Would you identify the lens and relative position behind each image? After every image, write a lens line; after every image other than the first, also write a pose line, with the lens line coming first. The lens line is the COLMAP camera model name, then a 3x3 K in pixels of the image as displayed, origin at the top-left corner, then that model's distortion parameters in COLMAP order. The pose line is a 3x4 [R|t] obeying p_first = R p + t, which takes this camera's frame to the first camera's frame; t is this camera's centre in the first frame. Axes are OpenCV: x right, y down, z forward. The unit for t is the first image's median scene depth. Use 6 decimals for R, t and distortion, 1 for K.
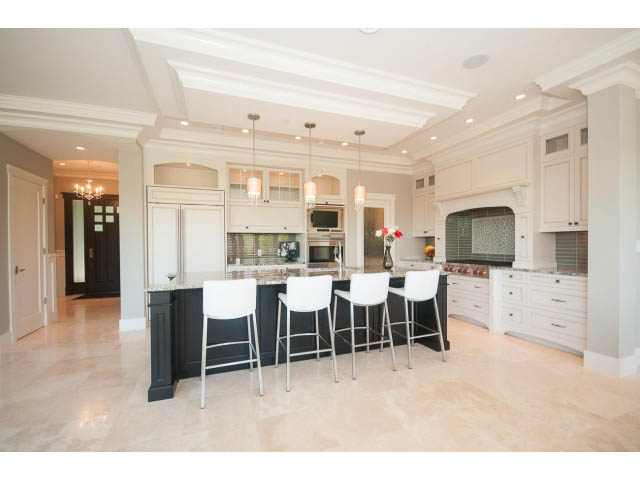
lens RADIAL K [[294.5, 0, 316.2], [0, 294.5, 246.4], [0, 0, 1]] dist [-0.000340, -0.007653]
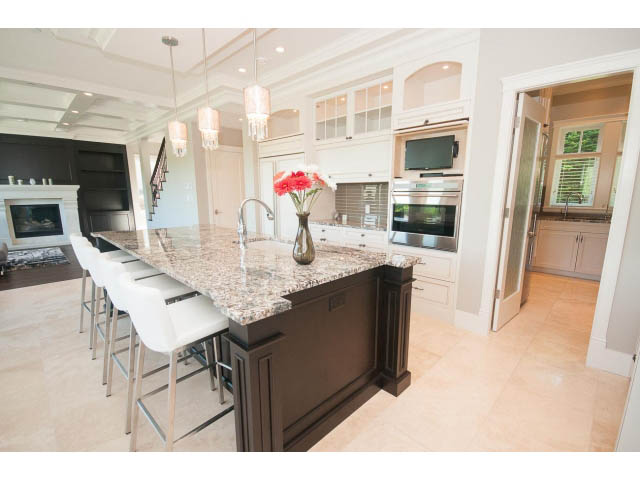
lens RADIAL K [[294.5, 0, 317.2], [0, 294.5, 244.5], [0, 0, 1]] dist [-0.000340, -0.007653]
pose [[0.417758, 0.166757, -0.893124, 0.457299], [-0.008846, 0.983712, 0.179533, -0.025138], [0.908515, -0.067101, 0.412429, 0.591237]]
